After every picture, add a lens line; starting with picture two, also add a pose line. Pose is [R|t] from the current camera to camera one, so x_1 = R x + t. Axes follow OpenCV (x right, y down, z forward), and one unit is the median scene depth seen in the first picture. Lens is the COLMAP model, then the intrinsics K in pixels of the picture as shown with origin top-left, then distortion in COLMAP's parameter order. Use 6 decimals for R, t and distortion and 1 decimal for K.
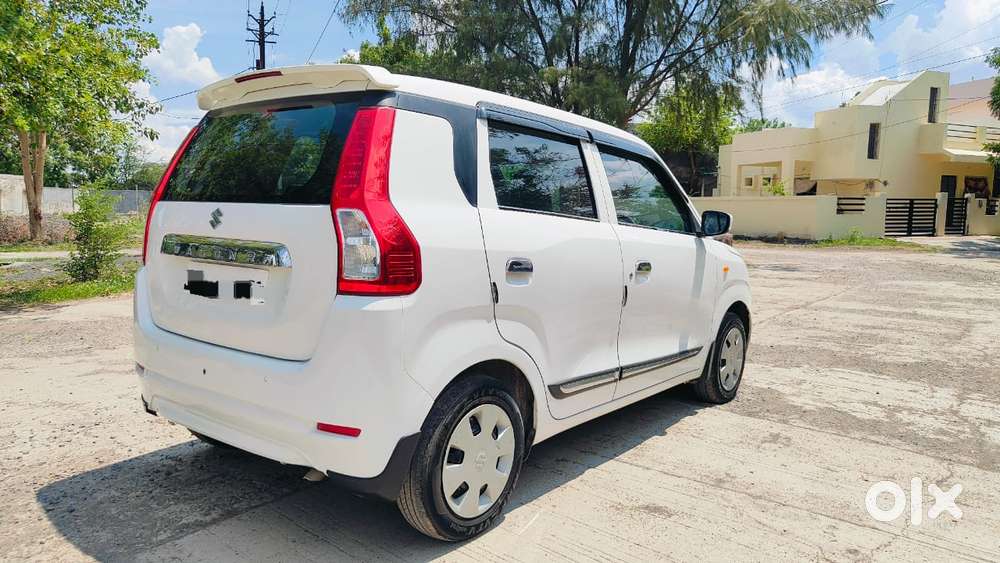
lens RADIAL K [[694.0, 0, 499.3], [0, 694.0, 280.2], [0, 0, 1]] dist [0.006870, -0.002744]
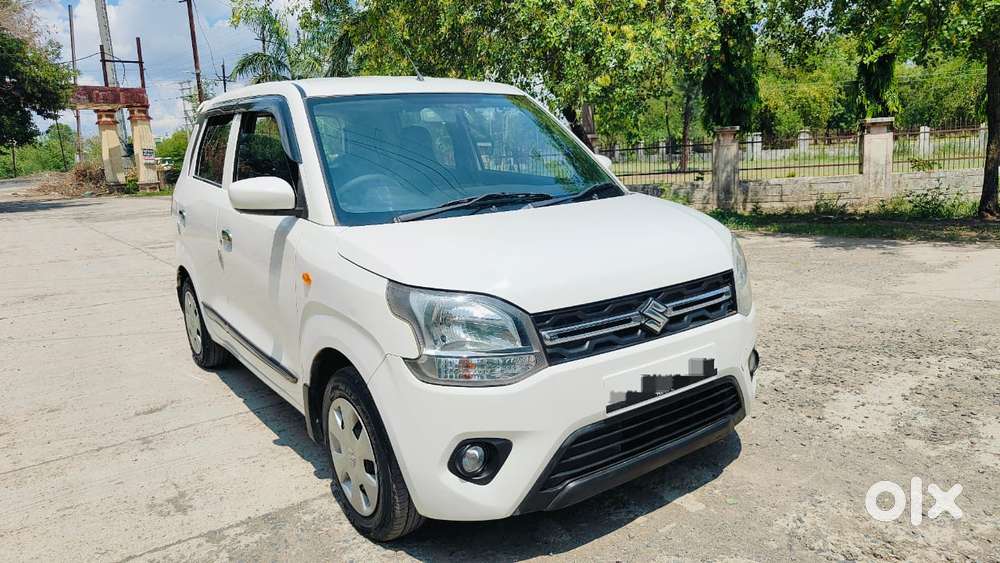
lens RADIAL K [[694.0, 0, 498.8], [0, 694.0, 282.0], [0, 0, 1]] dist [0.006870, -0.002744]
pose [[-0.285773, 0.176729, -0.941860, 1.076923], [-0.047108, 0.979069, 0.198004, -0.174516], [0.957139, 0.100953, -0.271466, 1.714788]]
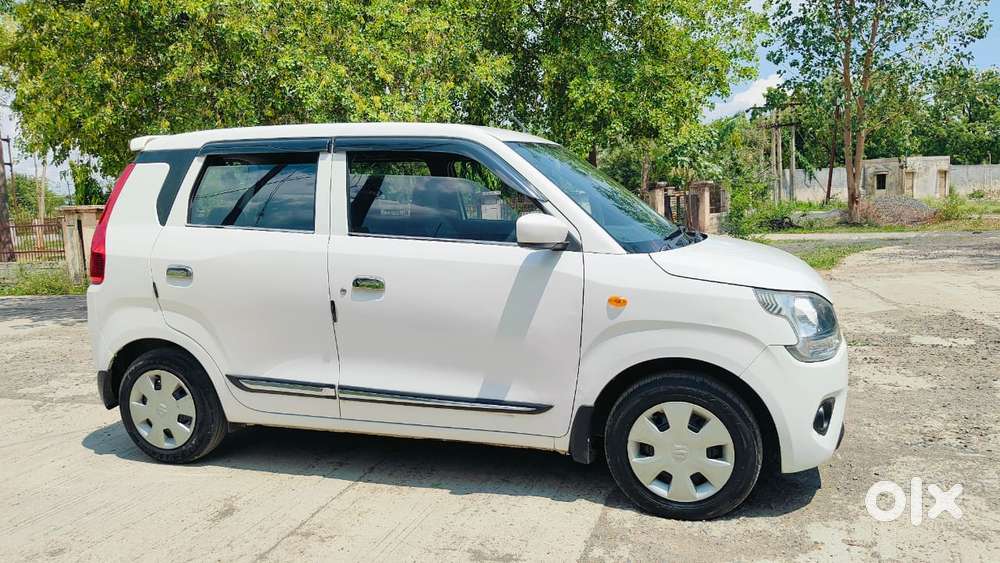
lens RADIAL K [[694.0, 0, 502.4], [0, 694.0, 281.5], [0, 0, 1]] dist [0.006870, -0.002744]
pose [[0.350386, 0.078734, -0.933290, 1.154351], [-0.046886, 0.996686, 0.066480, -0.092775], [0.935431, 0.020464, 0.352916, 0.887154]]
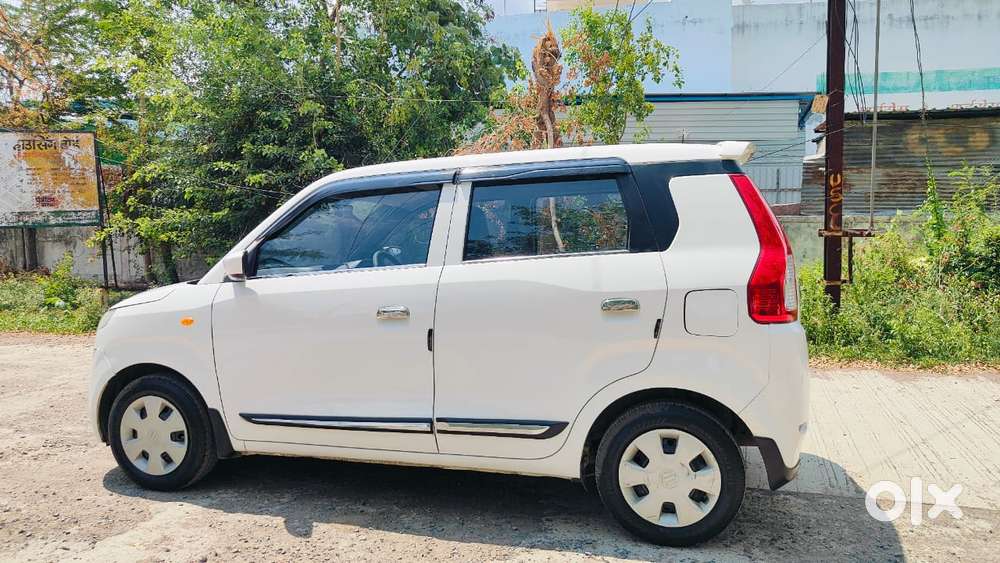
lens RADIAL K [[694.0, 0, 497.2], [0, 694.0, 281.7], [0, 0, 1]] dist [0.006870, -0.002744]
pose [[-0.376143, -0.076596, 0.923390, -1.125509], [0.089902, 0.988858, 0.118648, -0.203752], [-0.922190, 0.127644, -0.365066, 1.571623]]
